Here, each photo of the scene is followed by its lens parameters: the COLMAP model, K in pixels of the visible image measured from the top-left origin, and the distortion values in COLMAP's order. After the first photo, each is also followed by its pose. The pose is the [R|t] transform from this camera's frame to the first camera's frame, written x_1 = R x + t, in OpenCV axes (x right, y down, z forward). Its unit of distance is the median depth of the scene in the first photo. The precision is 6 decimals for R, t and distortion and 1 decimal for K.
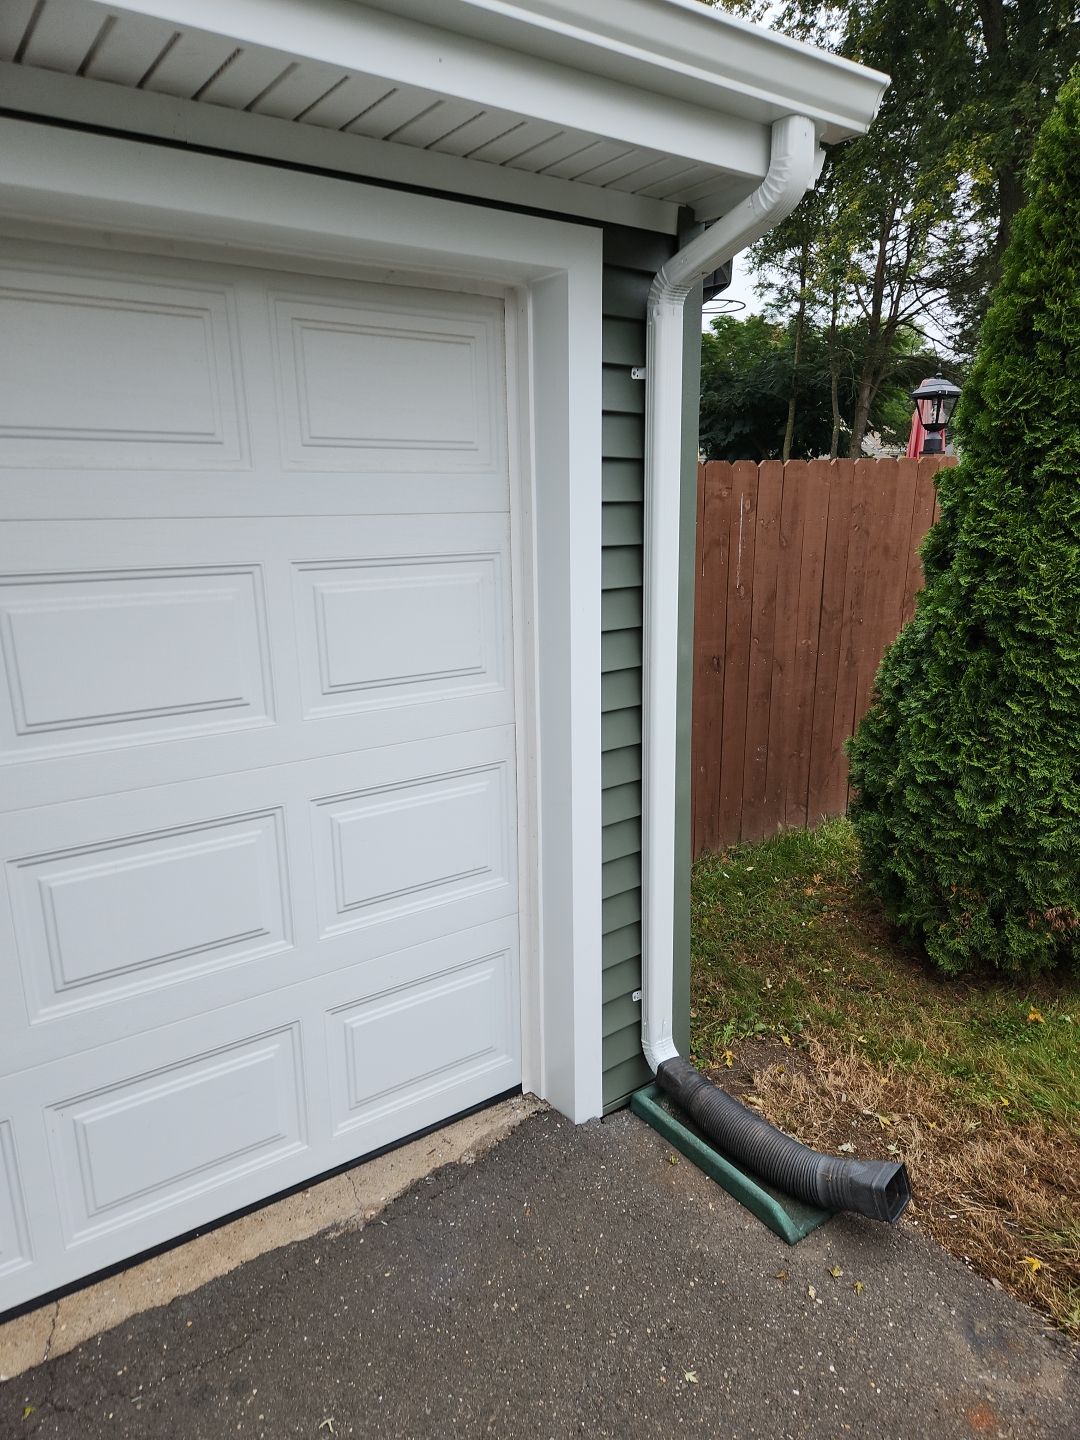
lens RADIAL K [[950.4, 0, 552.2], [0, 950.4, 733.5], [0, 0, 1]] dist [0.090108, -0.074125]
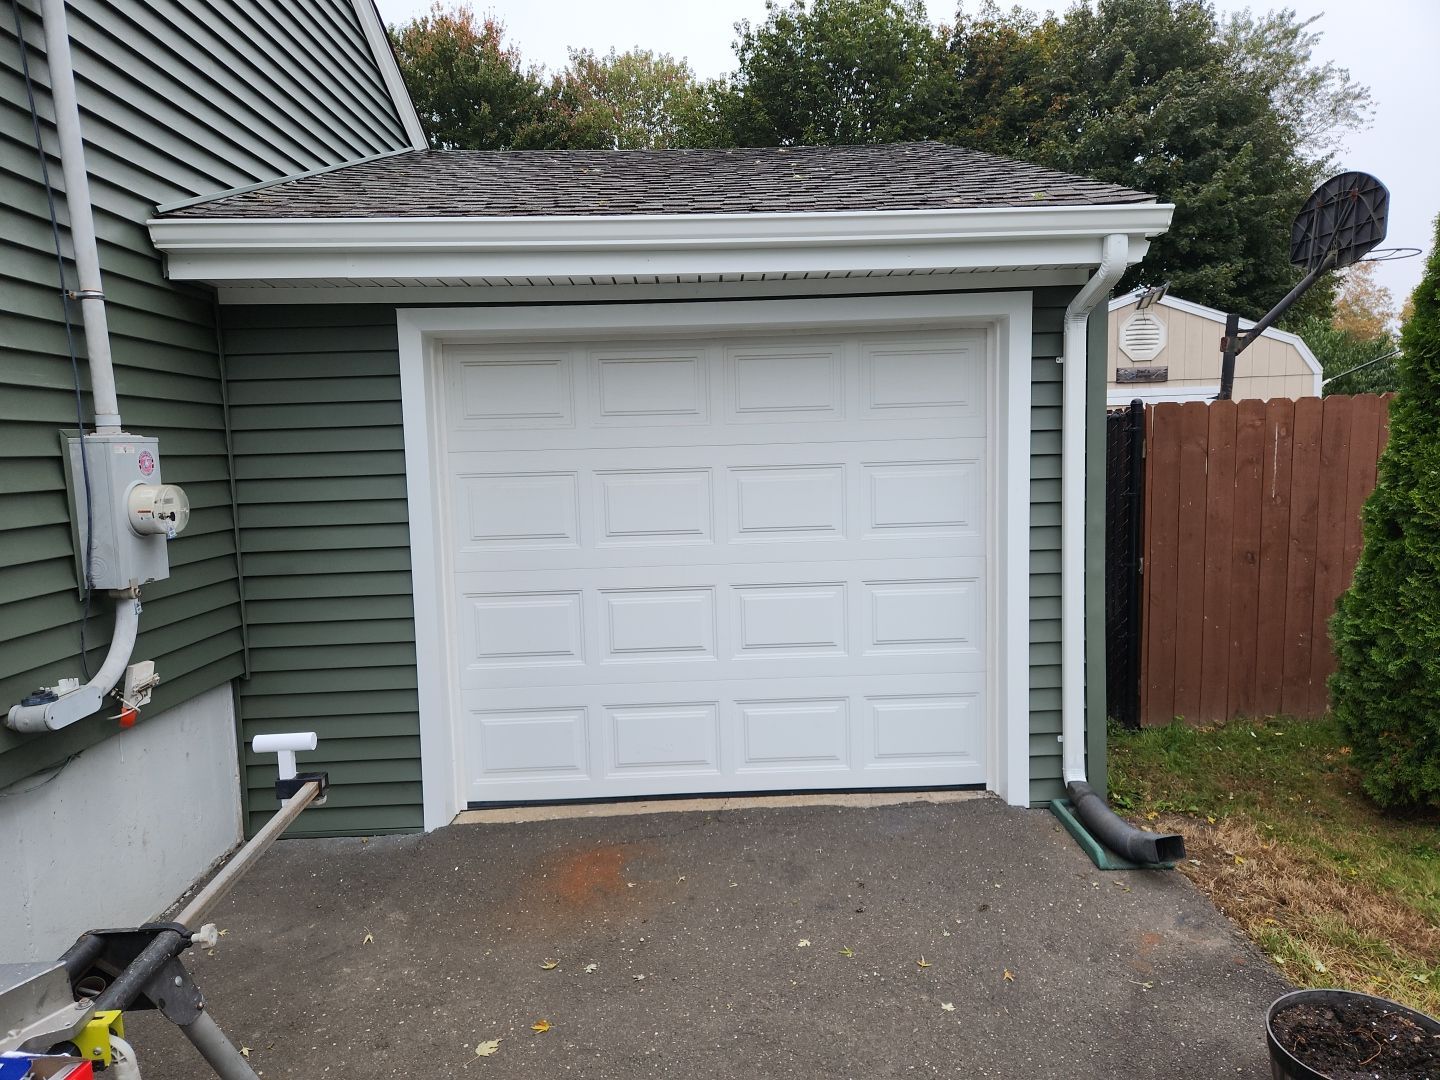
lens RADIAL K [[950.4, 0, 720.0], [0, 950.4, 540.0], [0, 0, 1]] dist [0.090108, -0.074125]
pose [[0.817528, 0.044583, -0.574161, 0.526665], [-0.123308, 0.987428, -0.098902, 0.179559], [0.562533, 0.151653, 0.812747, -0.647005]]
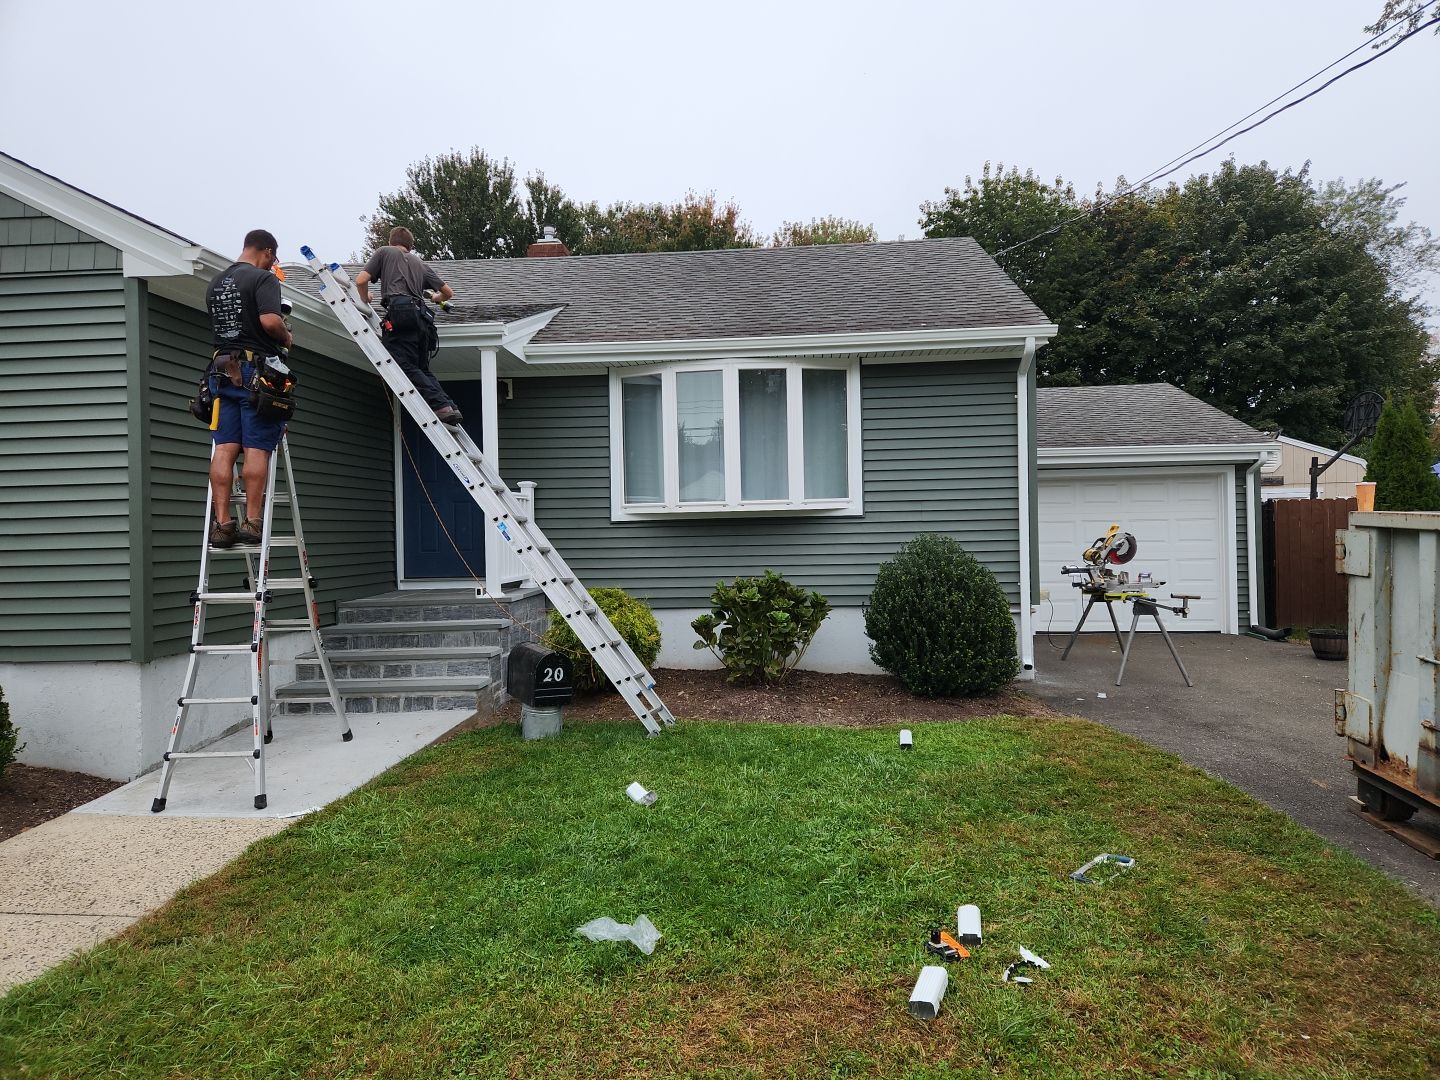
lens RADIAL K [[958.9, 0, 712.1], [0, 958.9, 525.7], [0, 0, 1]] dist [0.100847, -0.086566]
pose [[0.756260, -0.006047, -0.654244, 1.249080], [-0.152638, 0.970734, -0.185411, 1.159279], [0.636218, 0.240081, 0.733204, -4.297659]]
